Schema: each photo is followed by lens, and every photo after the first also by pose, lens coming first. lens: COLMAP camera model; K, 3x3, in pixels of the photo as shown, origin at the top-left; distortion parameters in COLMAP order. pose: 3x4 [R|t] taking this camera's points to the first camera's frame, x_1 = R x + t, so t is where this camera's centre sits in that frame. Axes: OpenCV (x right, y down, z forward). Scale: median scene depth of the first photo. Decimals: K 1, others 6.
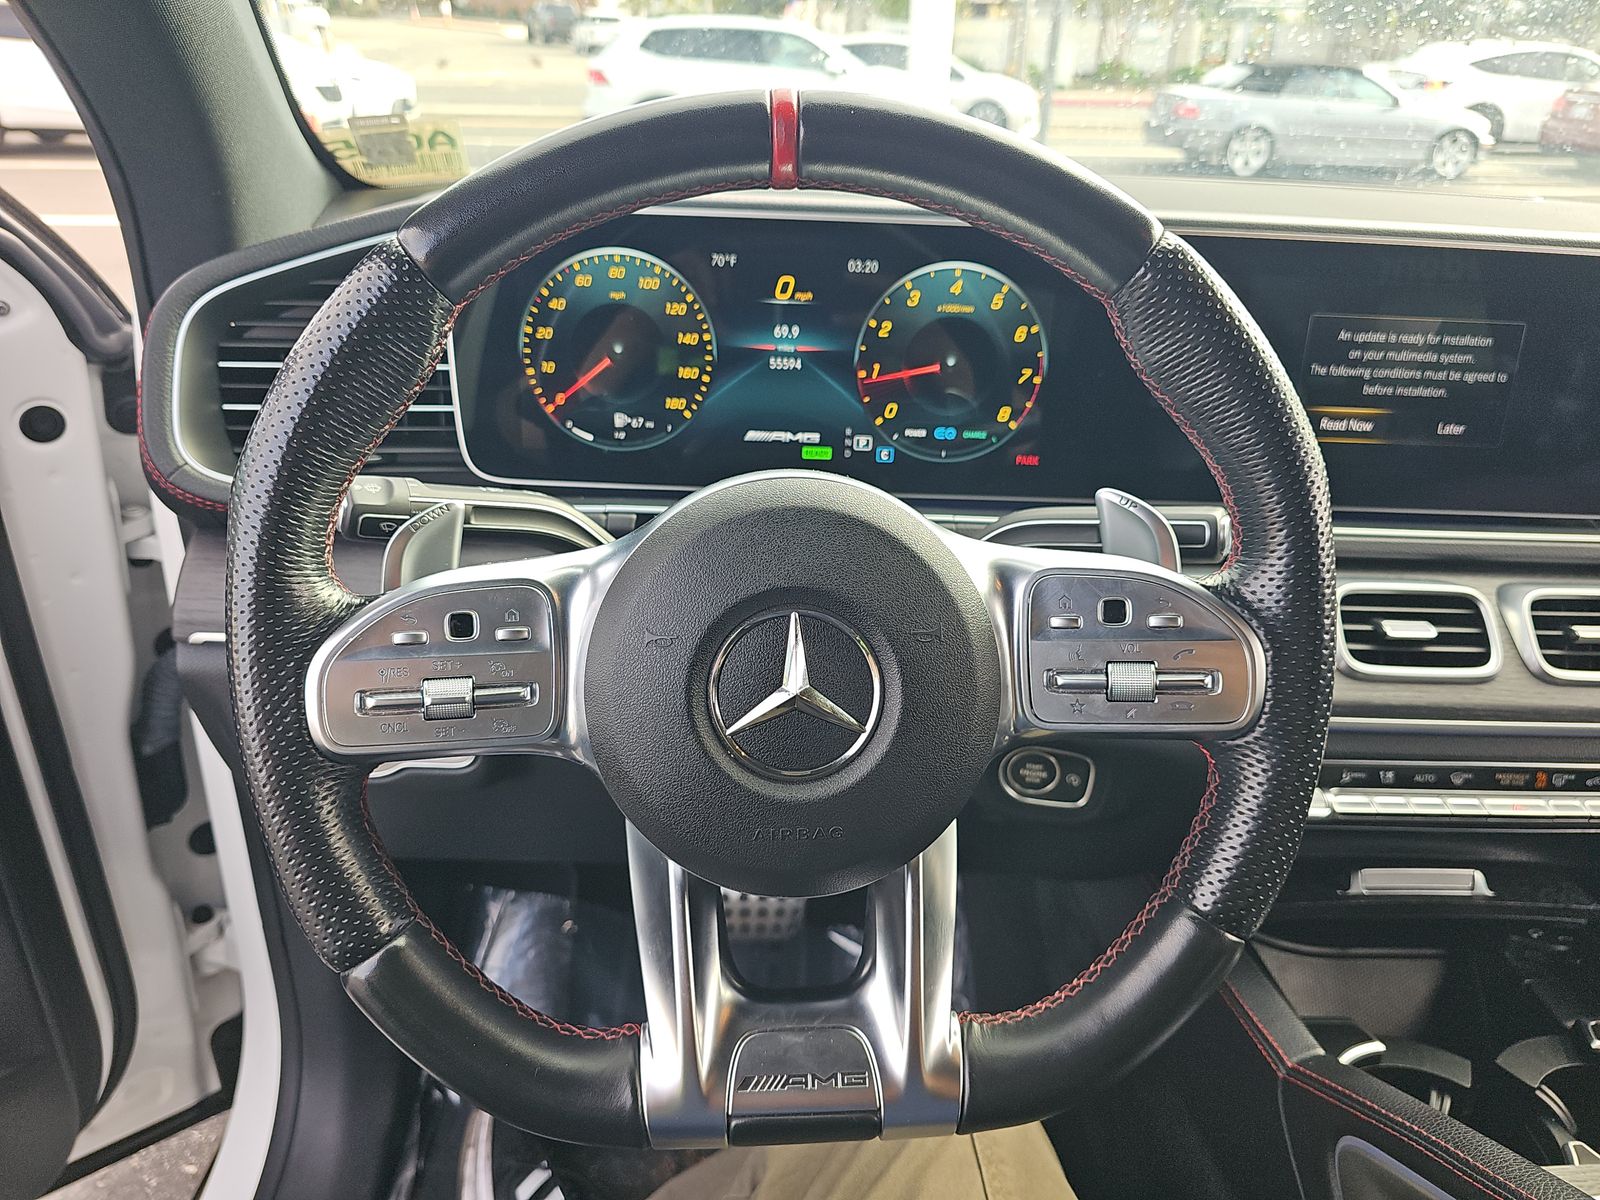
lens RADIAL K [[1085.5, 0, 796.9], [0, 1085.5, 624.9], [0, 0, 1]] dist [0.030774, -0.045673]
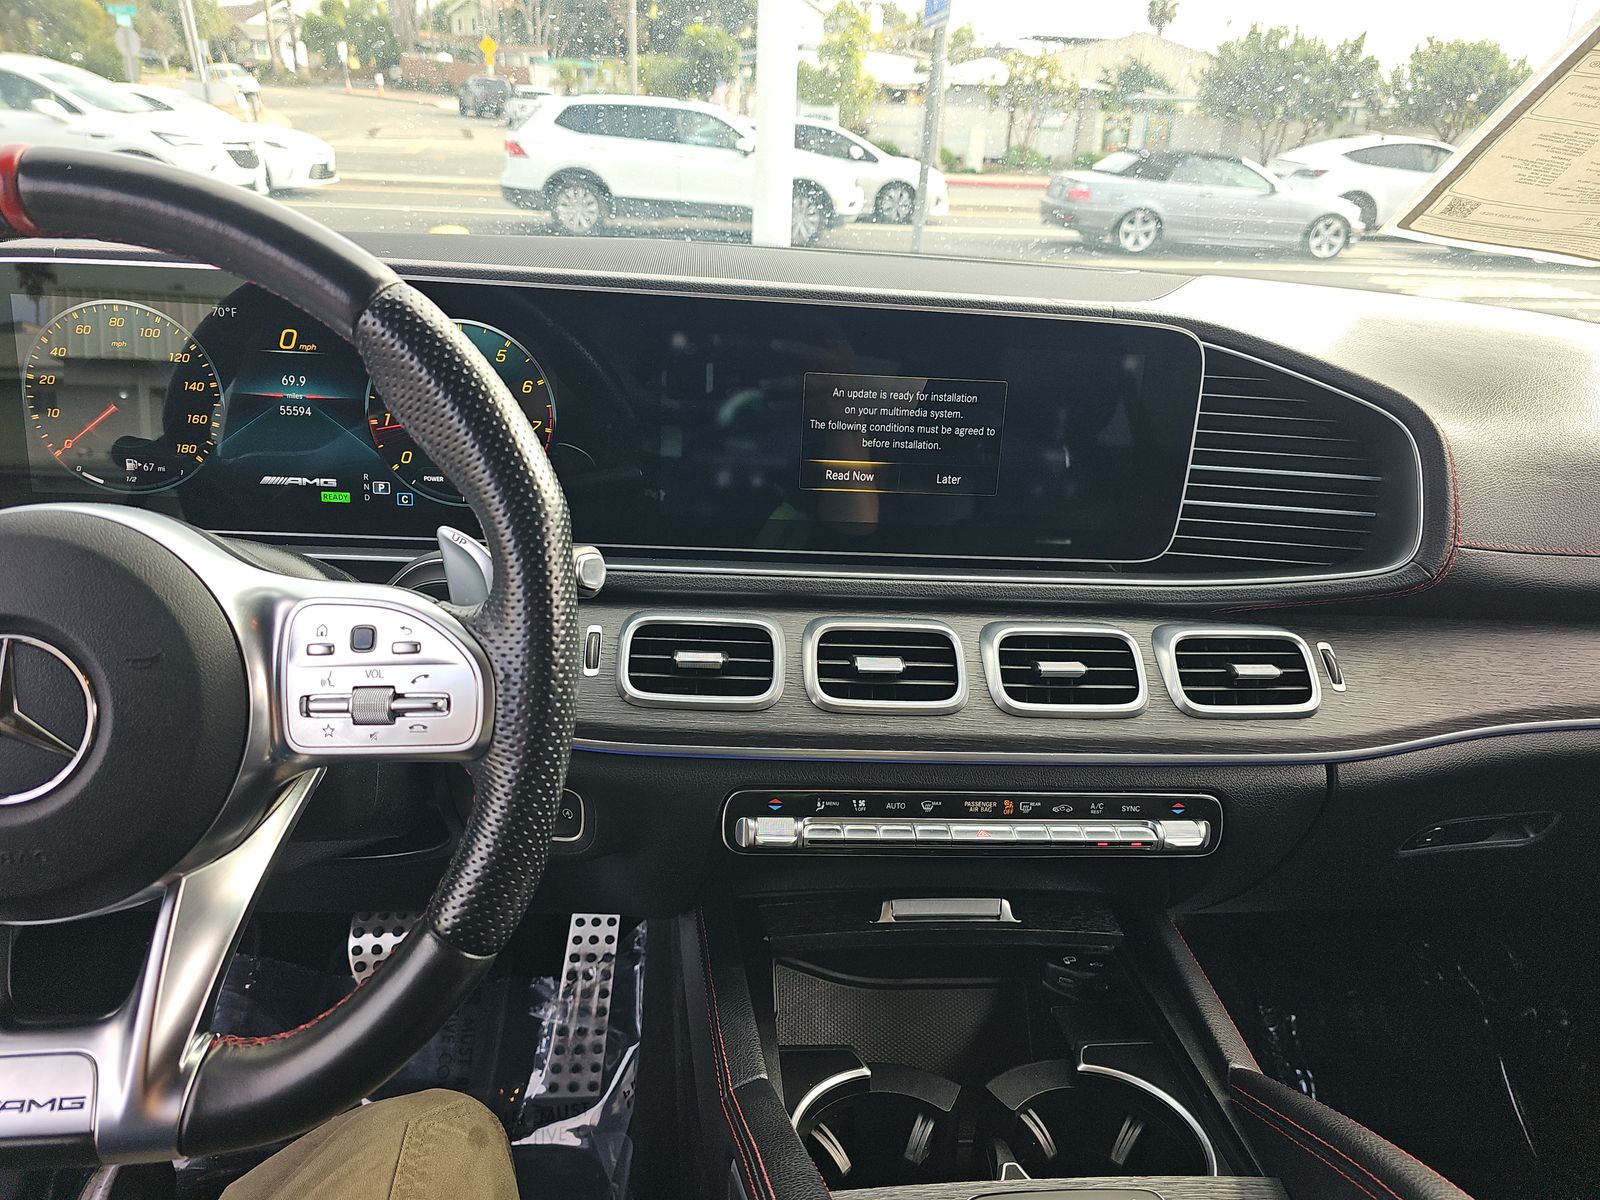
lens RADIAL K [[1065.9, 0, 795.7], [0, 1065.9, 597.0], [0, 0, 1]] dist [0.031310, -0.032404]
pose [[0.997669, -0.001657, 0.068212, 0.387990], [0.006737, 0.997212, -0.074320, 0.014119], [-0.067899, 0.074606, 0.994899, -0.030686]]
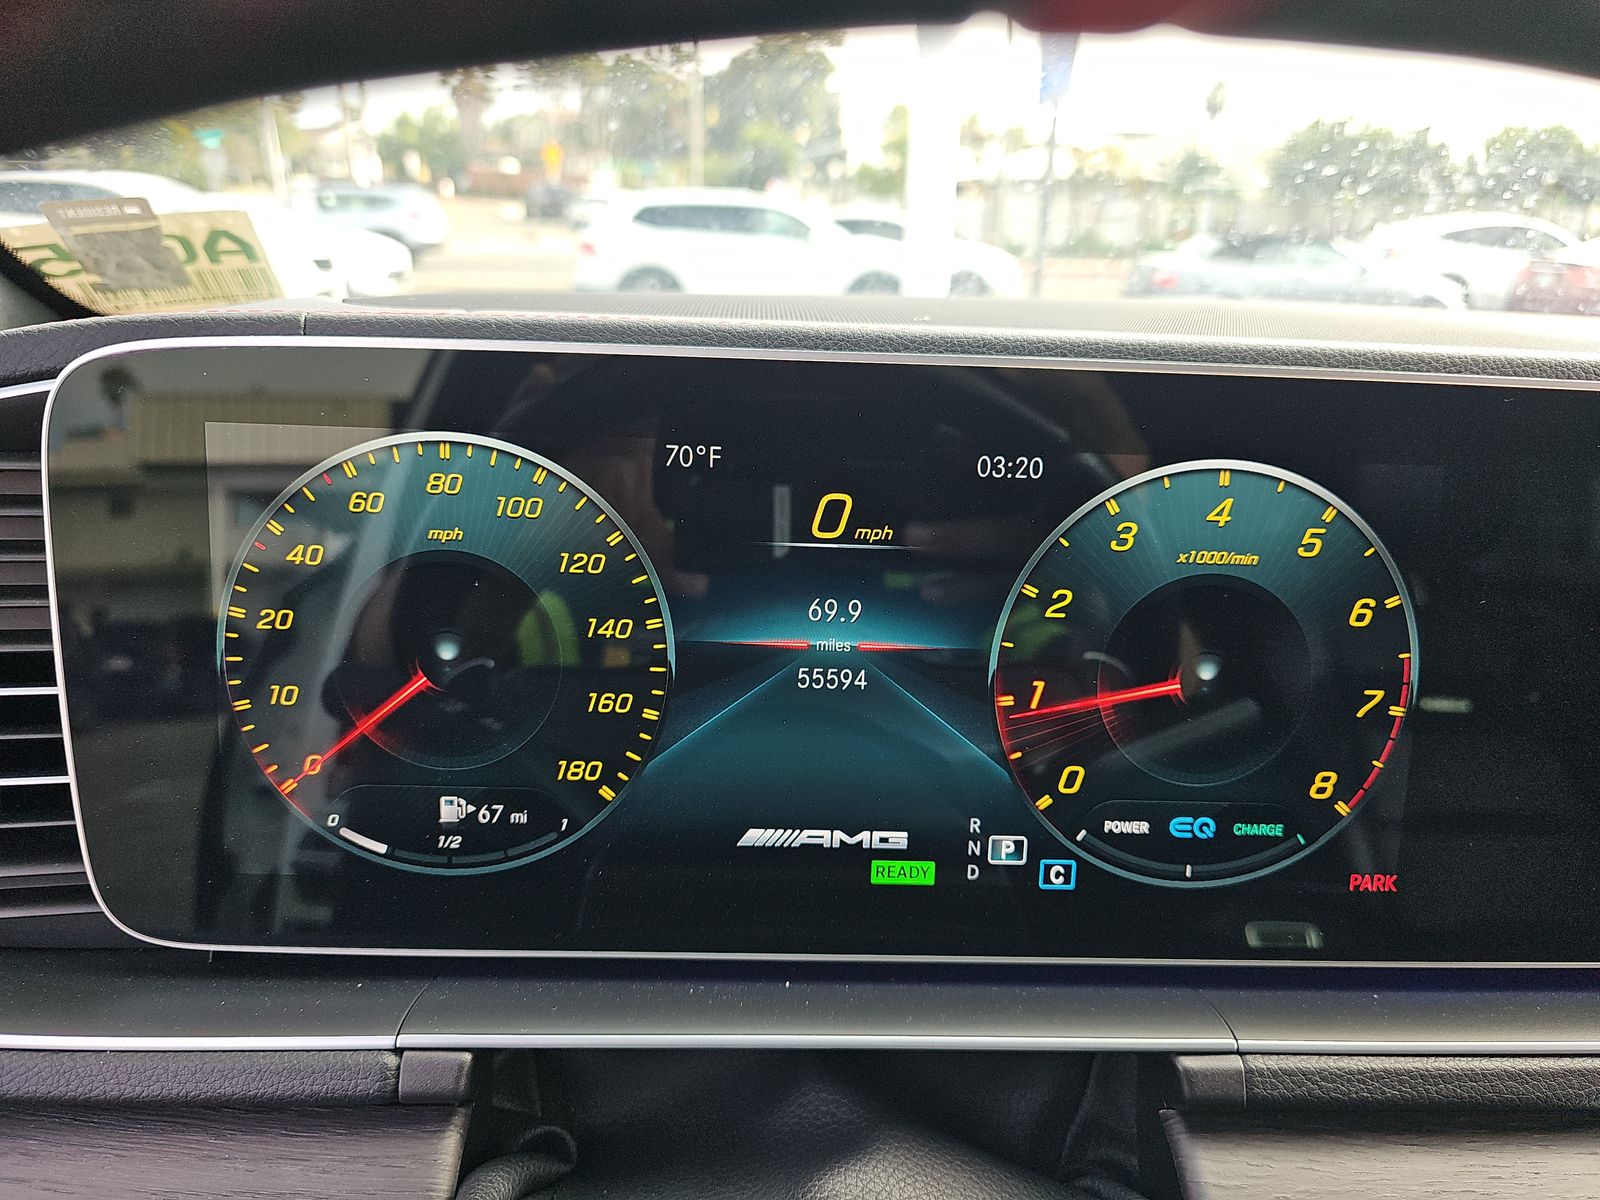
lens RADIAL K [[1105.5, 0, 800.0], [0, 1105.5, 600.0], [0, 0, 1]] dist [0.035200, -0.068280]
pose [[0.999860, -0.003709, 0.016329, -0.030492], [0.006283, 0.987007, -0.160557, -0.198076], [-0.015521, 0.160637, 0.986891, 0.548069]]
